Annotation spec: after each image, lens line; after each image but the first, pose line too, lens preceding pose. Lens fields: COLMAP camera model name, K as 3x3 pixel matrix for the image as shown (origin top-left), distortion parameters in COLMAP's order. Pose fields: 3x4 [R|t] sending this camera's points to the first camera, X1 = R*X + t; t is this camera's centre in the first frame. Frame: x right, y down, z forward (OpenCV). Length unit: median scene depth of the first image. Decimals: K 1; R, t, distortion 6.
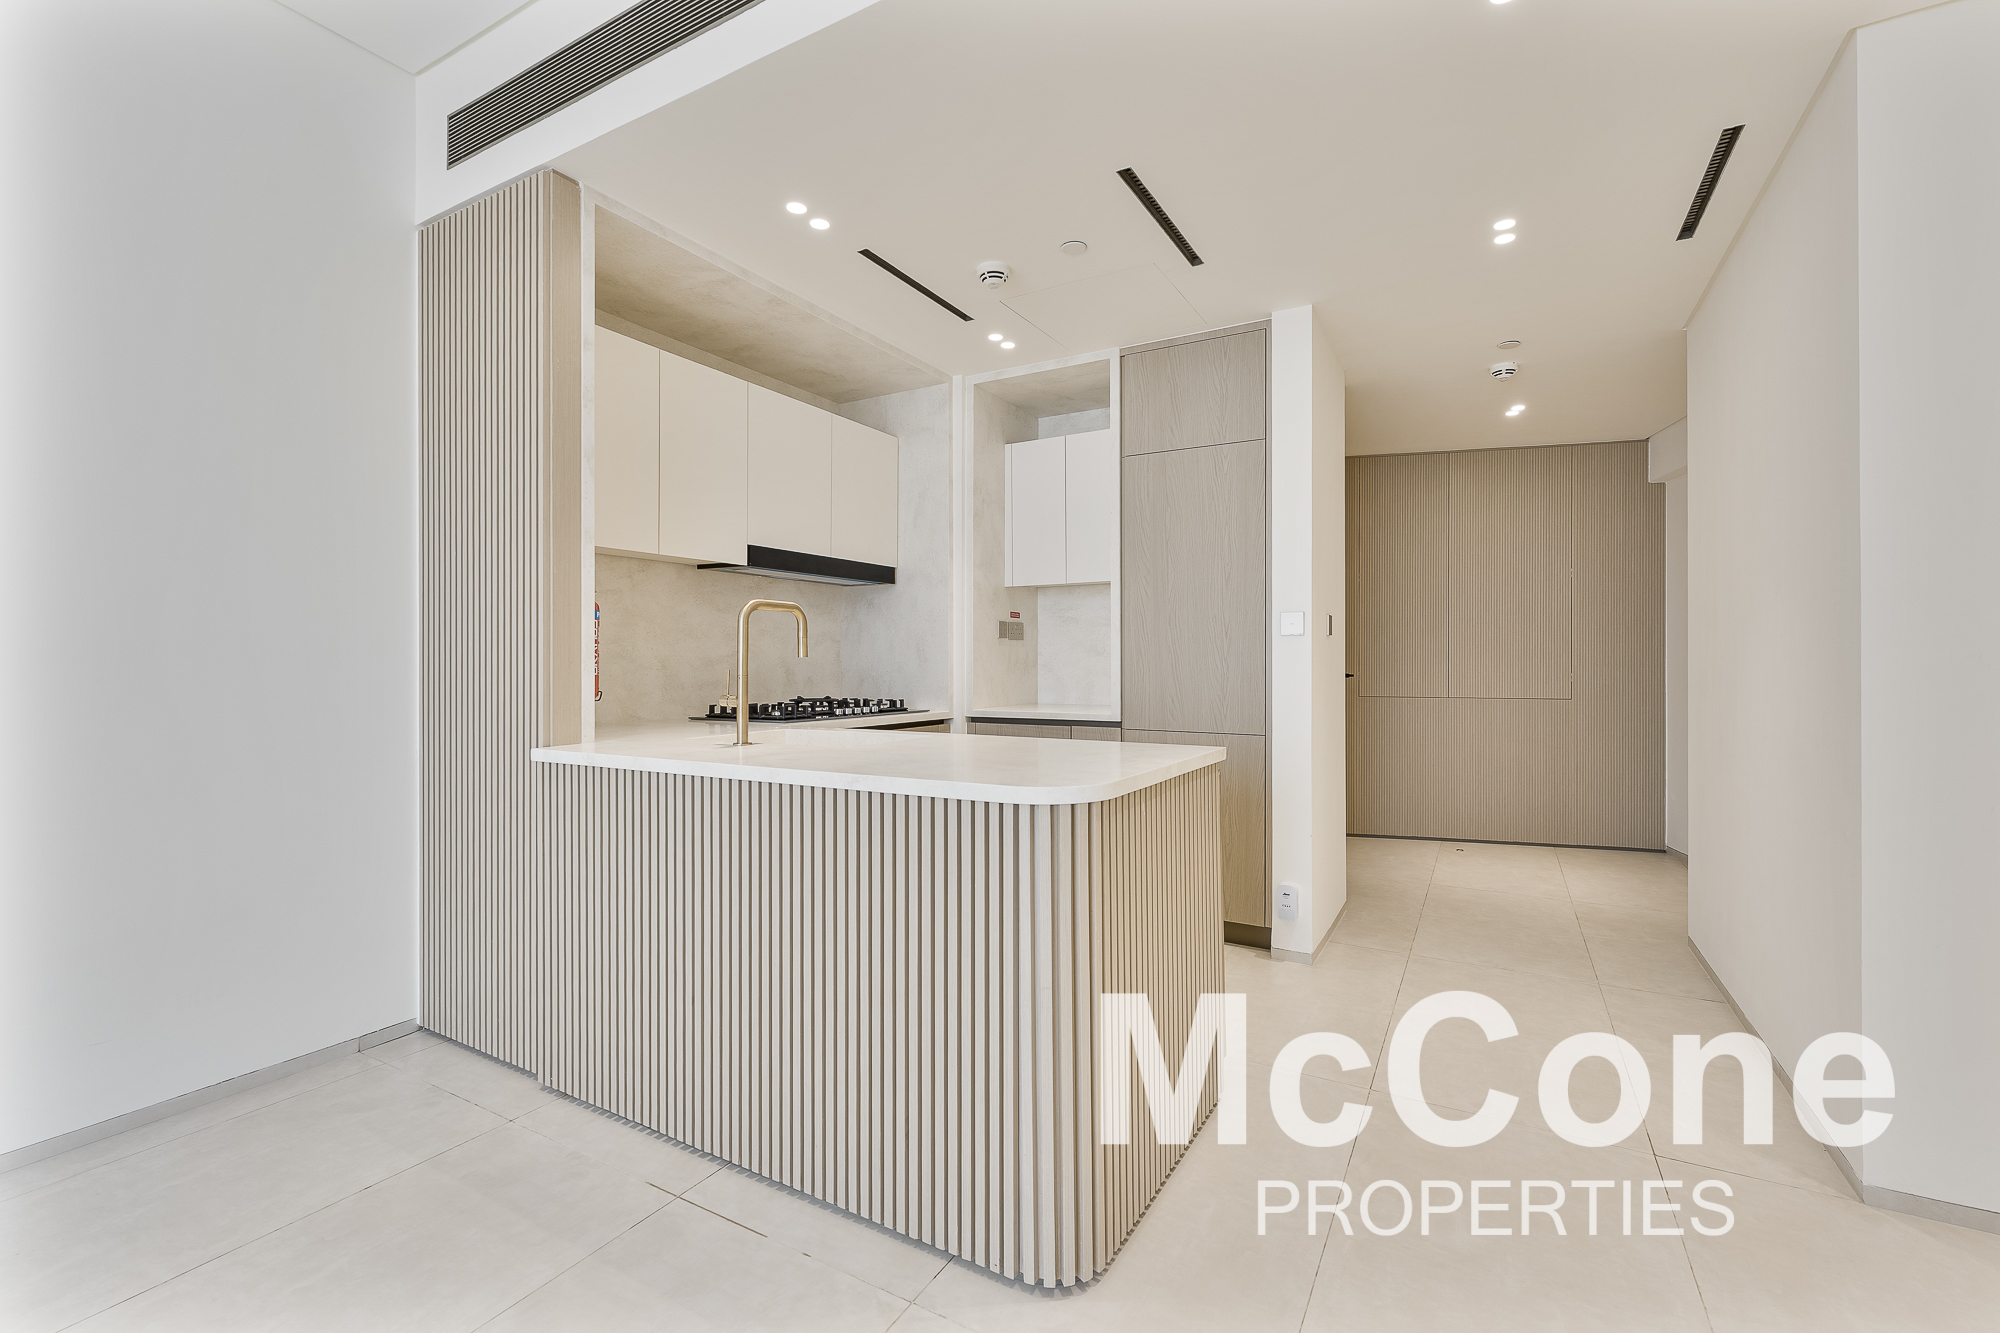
lens RADIAL K [[855.7, 0, 1011.8], [0, 855.7, 660.3], [0, 0, 1]] dist [-0.000905, -0.000036]
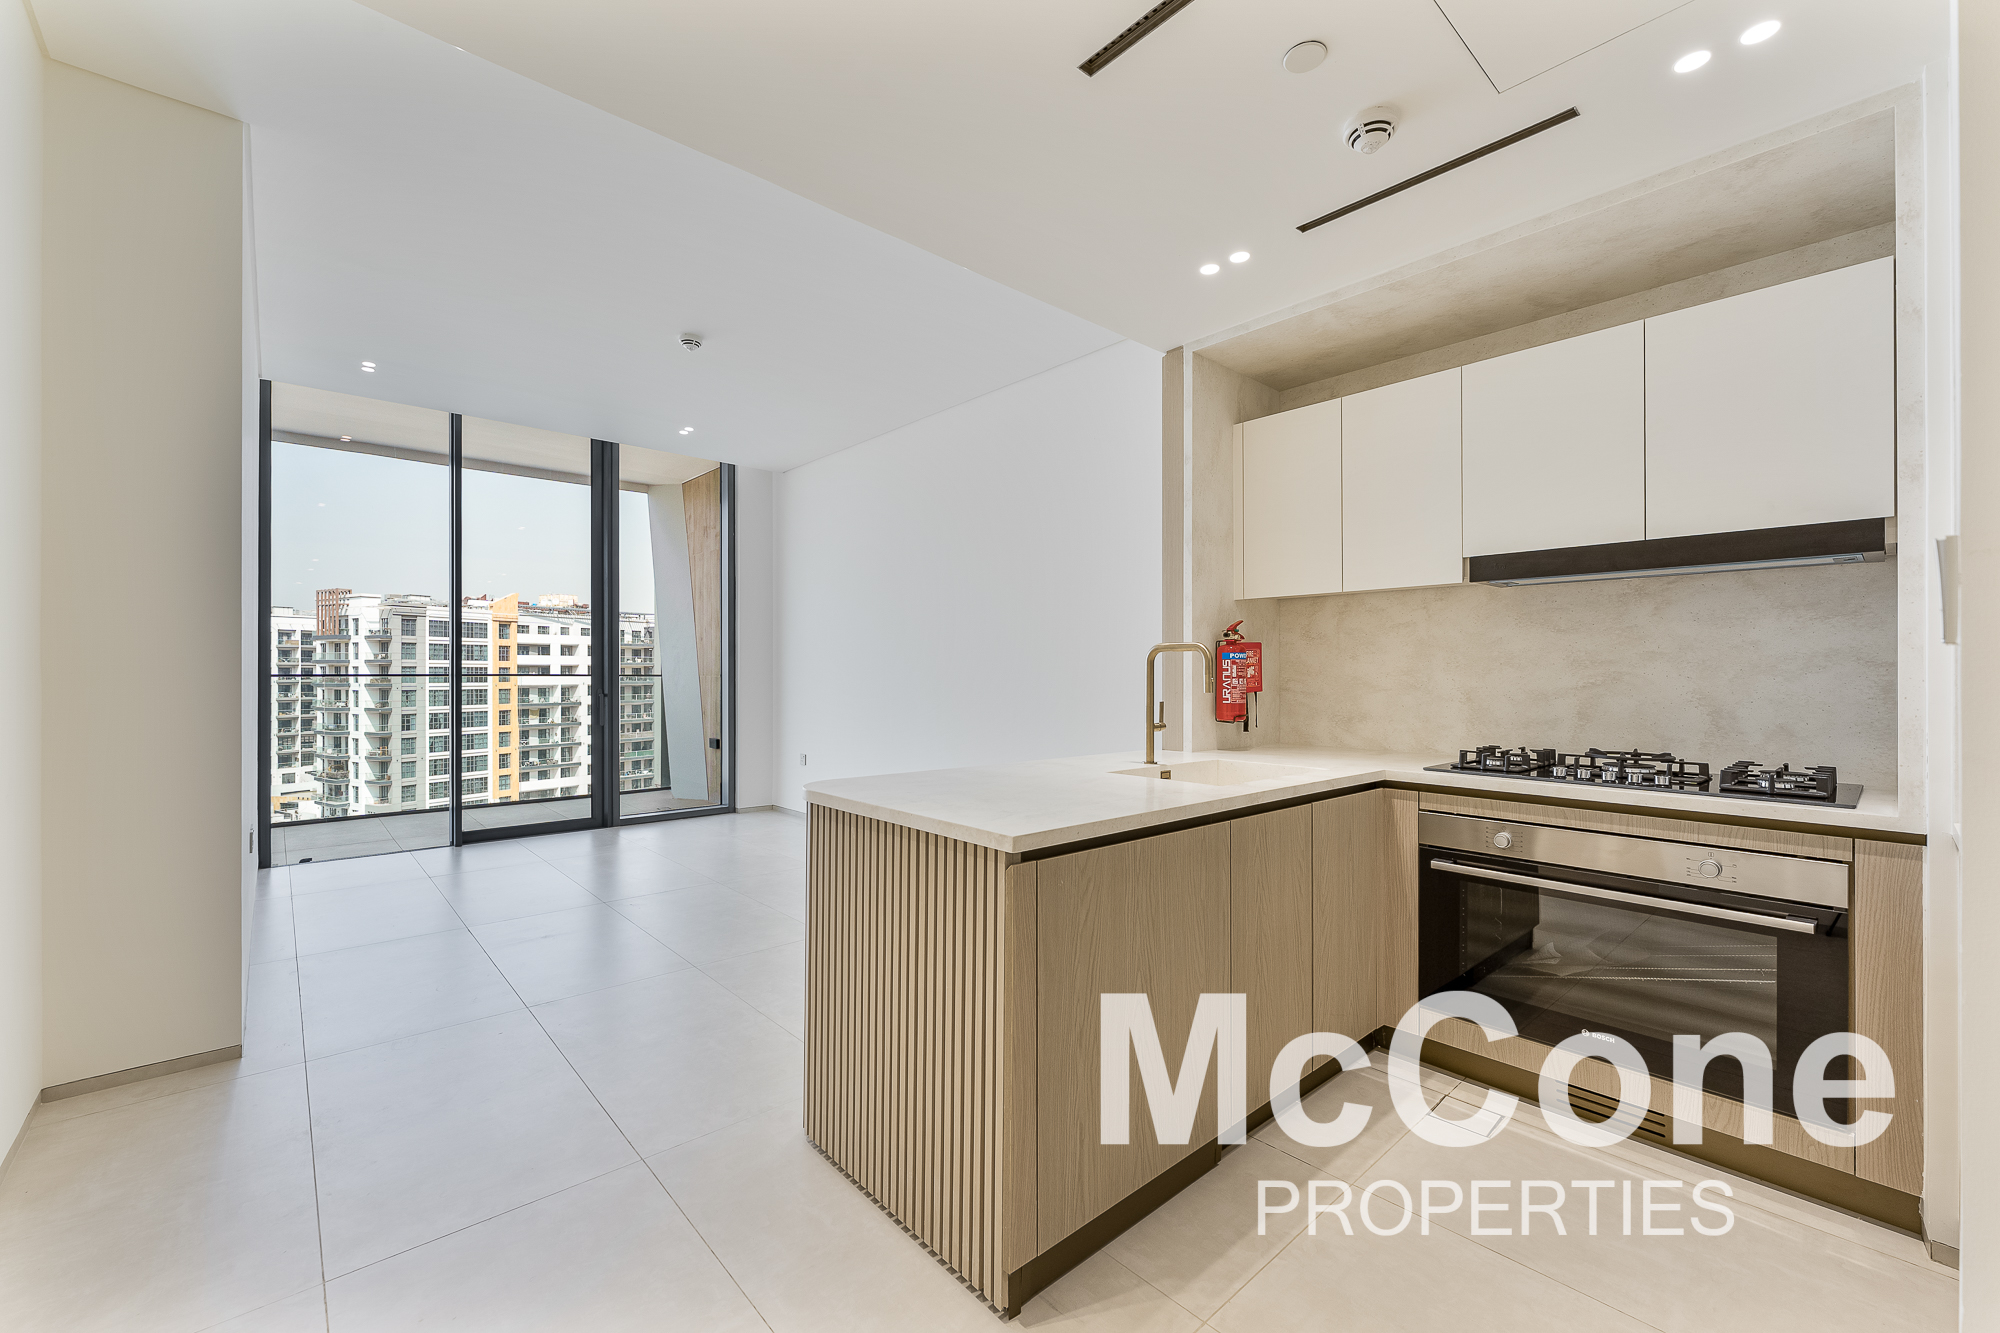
lens RADIAL K [[805.7, 0, 1000.5], [0, 805.7, 678.1], [0, 0, 1]] dist [0.004184, -0.001235]
pose [[-0.314408, 0.007308, -0.949260, 0.529006], [0.001794, 0.999973, 0.007104, -0.020151], [0.949286, 0.000530, -0.314412, 0.723232]]
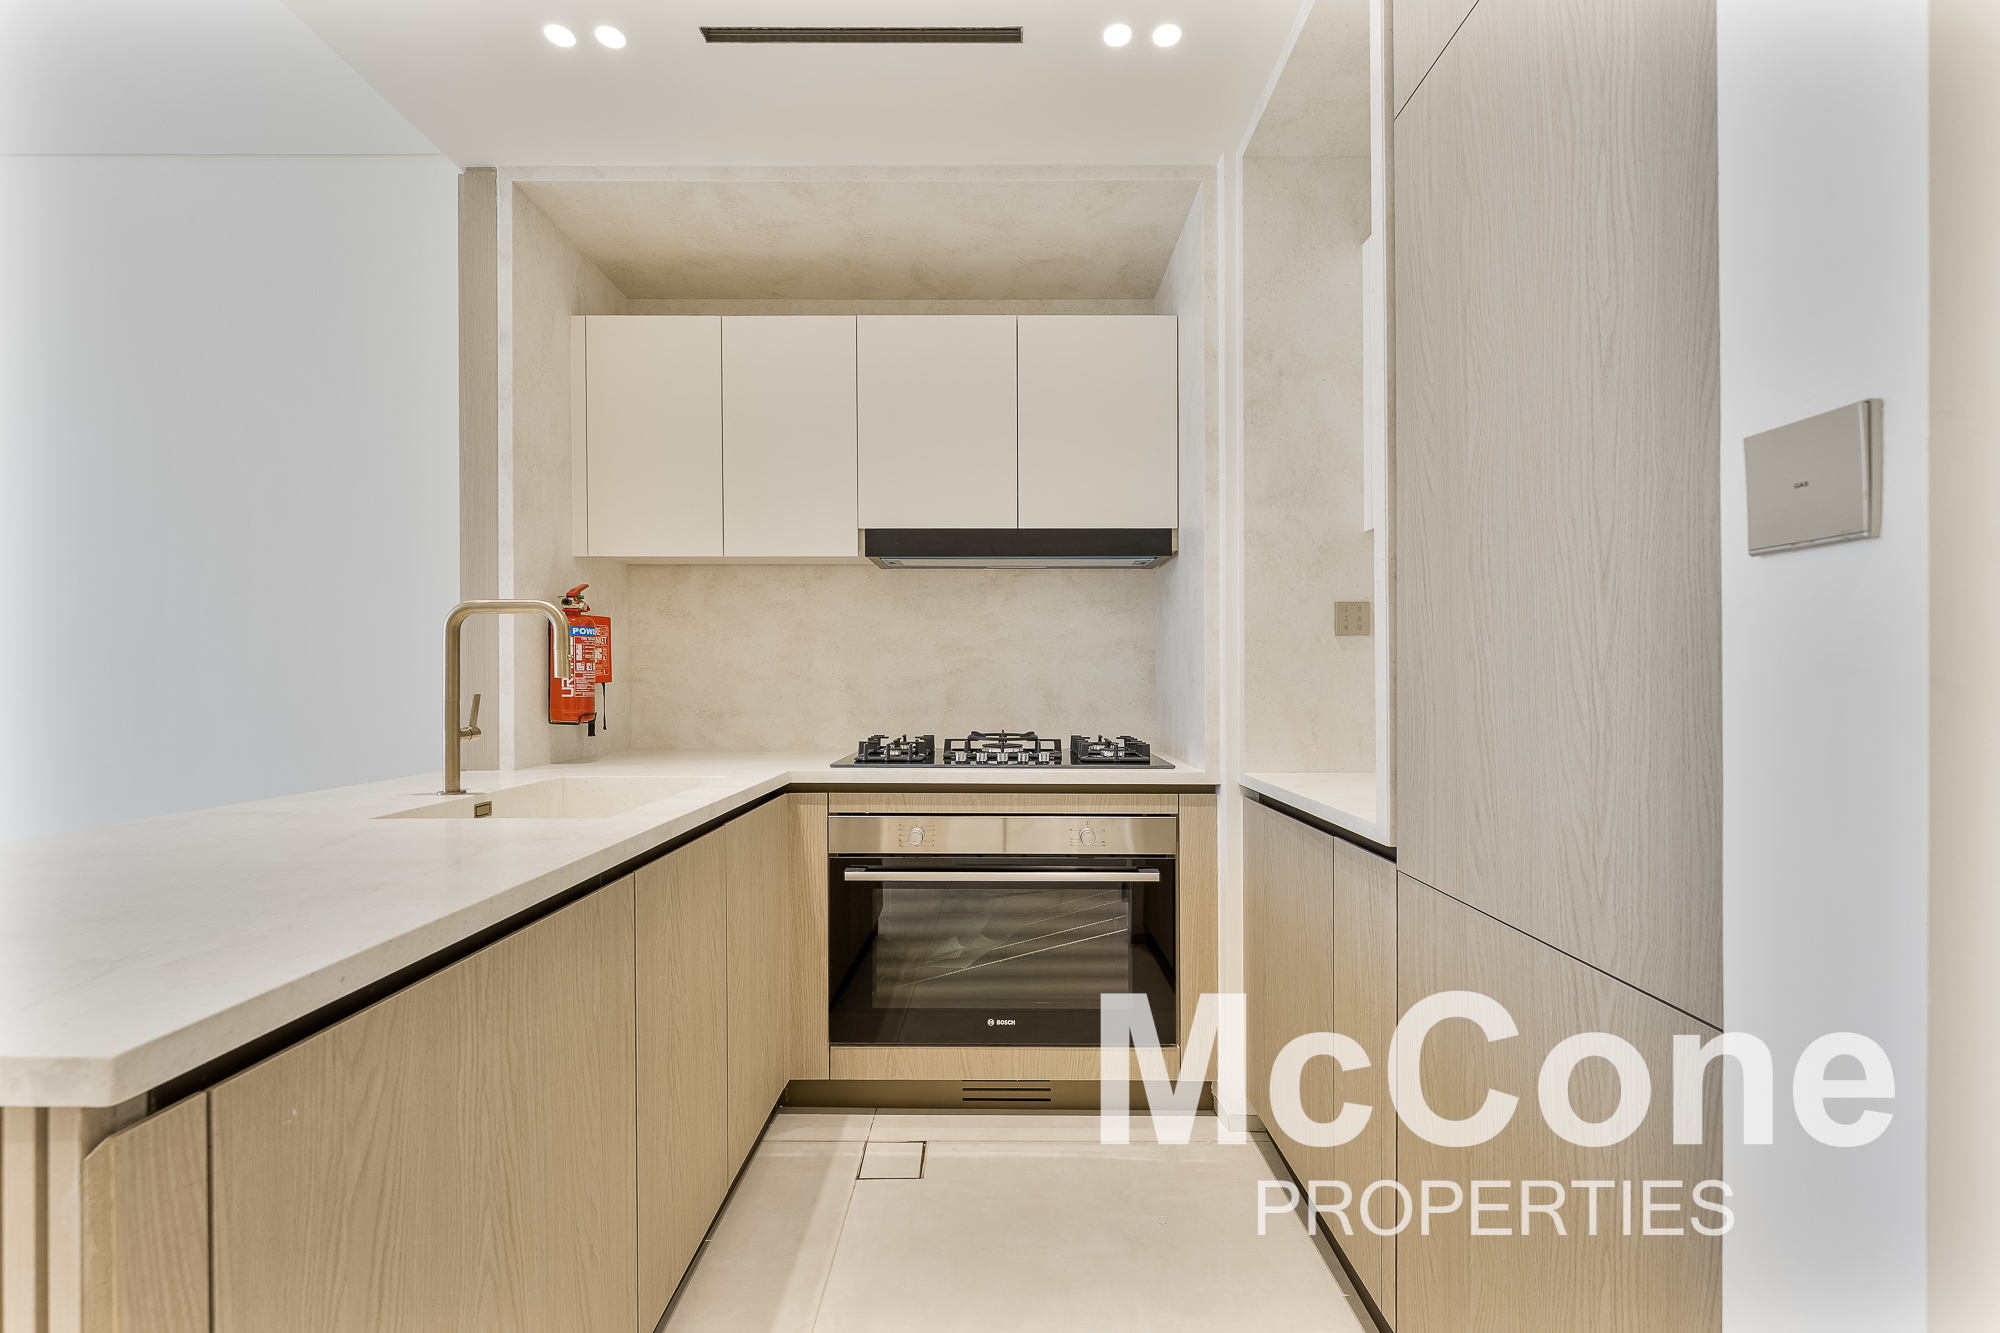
lens RADIAL K [[805.7, 0, 995.9], [0, 805.7, 680.4], [0, 0, 1]] dist [0.004184, -0.001235]
pose [[0.491160, 0.003908, -0.871061, 0.338515], [0.001922, 0.999983, 0.005570, -0.002971], [0.871067, -0.004410, 0.491144, 0.666059]]
